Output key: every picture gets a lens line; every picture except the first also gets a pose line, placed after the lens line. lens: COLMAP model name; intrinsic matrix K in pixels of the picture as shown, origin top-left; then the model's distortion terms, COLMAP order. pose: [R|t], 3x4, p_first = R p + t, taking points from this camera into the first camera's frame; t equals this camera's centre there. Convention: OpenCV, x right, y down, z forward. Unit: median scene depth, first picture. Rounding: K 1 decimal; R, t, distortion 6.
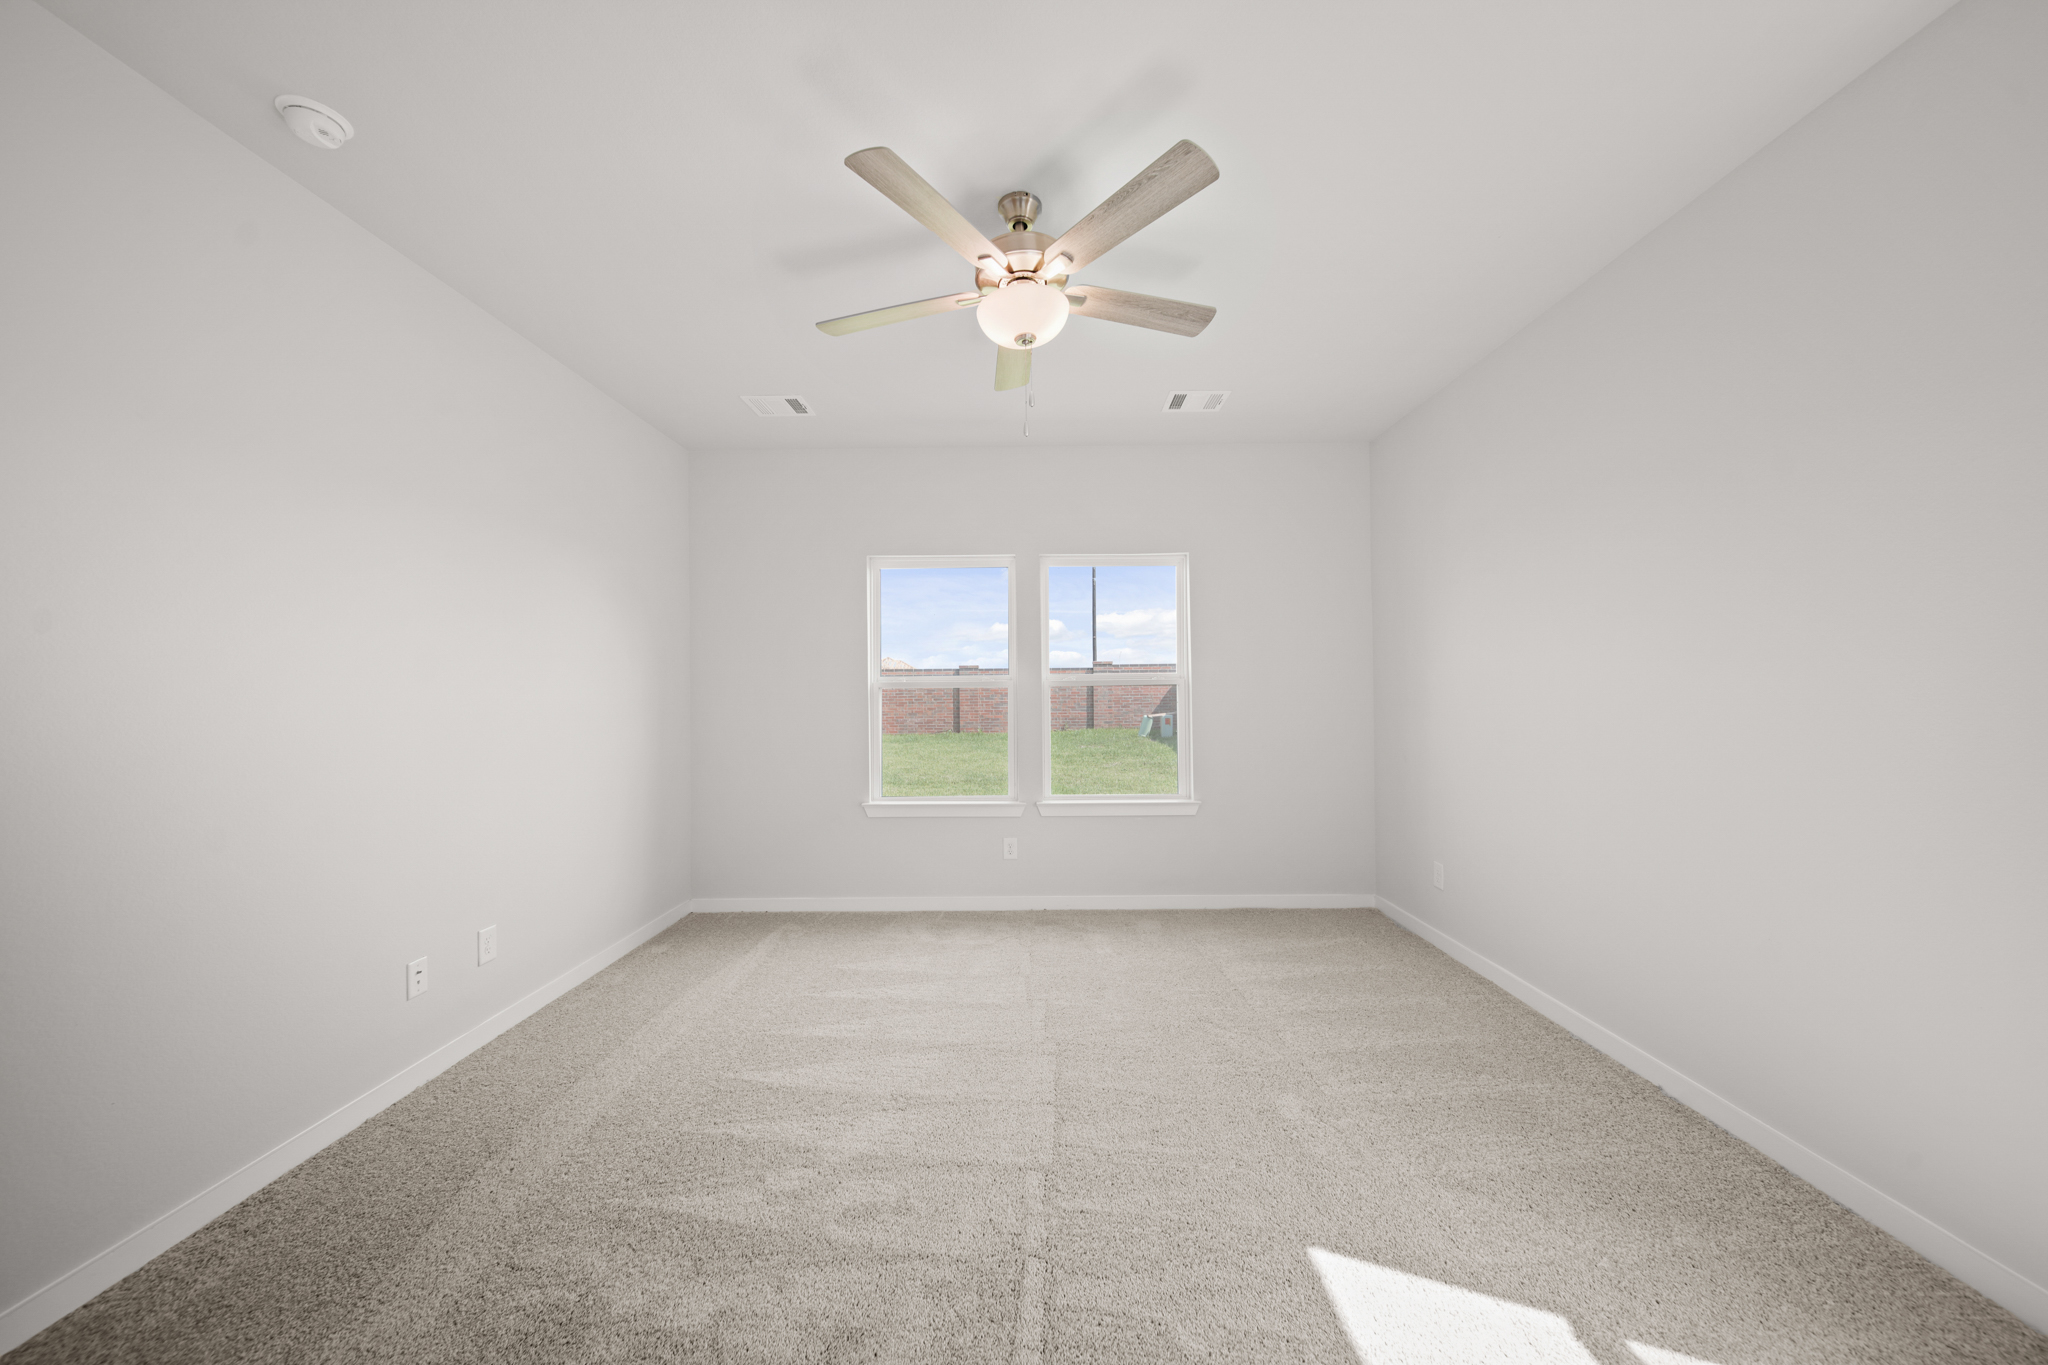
lens RADIAL K [[739.4, 0, 1024.0], [0, 739.4, 682.5], [0, 0, 1]] dist [0.010919, -0.000151]
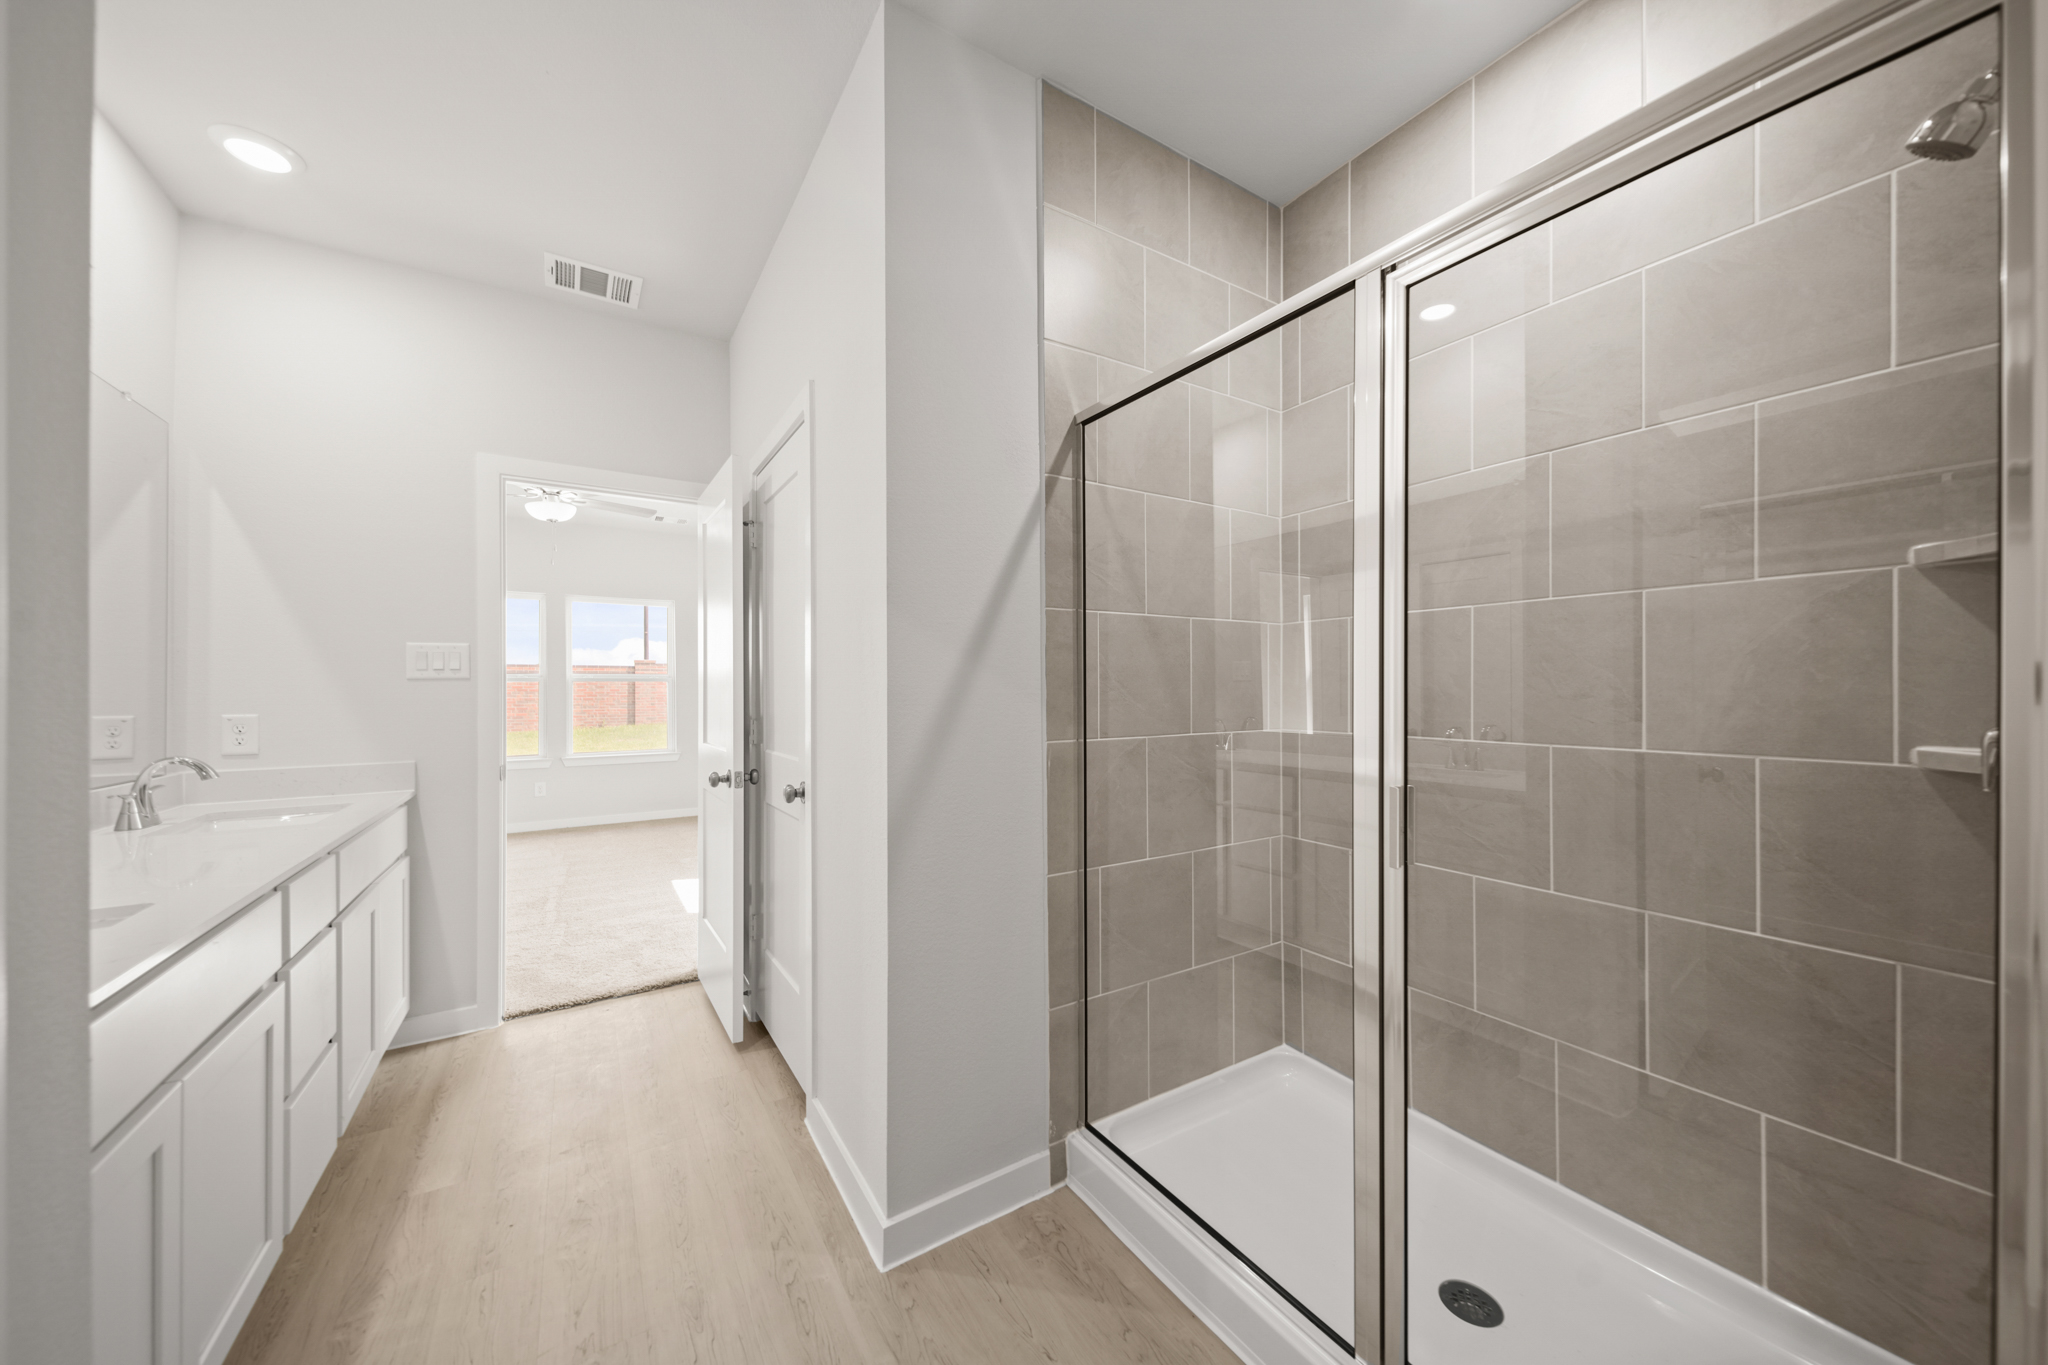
lens RADIAL K [[739.4, 0, 1024.0], [0, 739.4, 682.5], [0, 0, 1]] dist [0.010919, -0.000151]
pose [[0.843870, 0.000158, 0.536547, 0.001013], [-0.002863, 0.999987, 0.004209, -0.000081], [-0.536540, -0.005088, 0.843860, -0.703906]]
